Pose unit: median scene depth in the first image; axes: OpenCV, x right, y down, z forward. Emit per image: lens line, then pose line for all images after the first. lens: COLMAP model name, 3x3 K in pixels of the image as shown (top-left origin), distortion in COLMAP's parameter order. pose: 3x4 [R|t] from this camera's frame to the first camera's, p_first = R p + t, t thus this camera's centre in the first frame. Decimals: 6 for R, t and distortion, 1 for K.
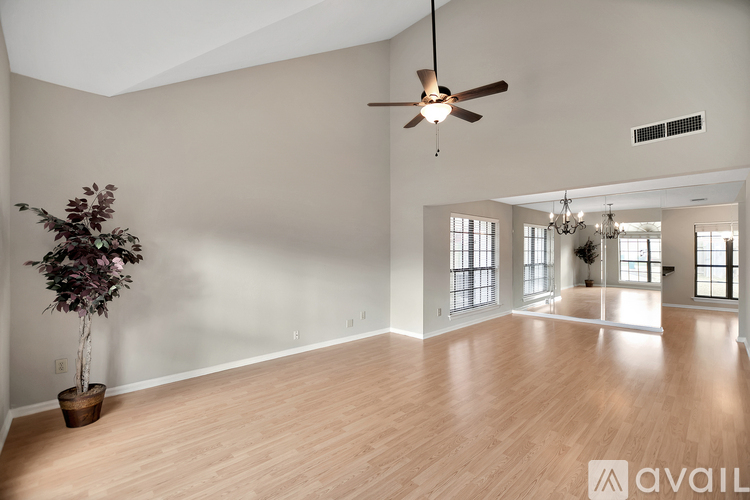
lens RADIAL K [[333.3, 0, 375.6], [0, 333.3, 258.9], [0, 0, 1]] dist [0.000790, -0.000088]
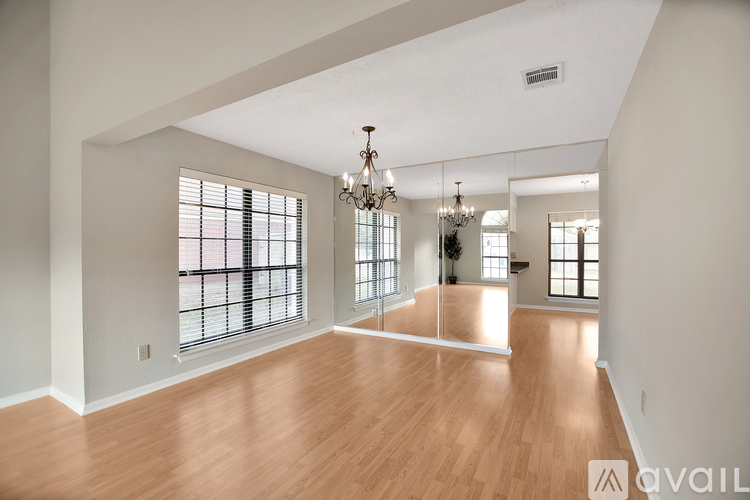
lens RADIAL K [[326.4, 0, 375.0], [0, 326.4, 250.0], [0, 0, 1]] dist [-0.001846, -0.000214]
pose [[0.966447, 0.004807, 0.256821, 0.301585], [-0.004172, 0.999987, -0.003016, -0.002990], [-0.256832, 0.001843, 0.966454, 0.294473]]
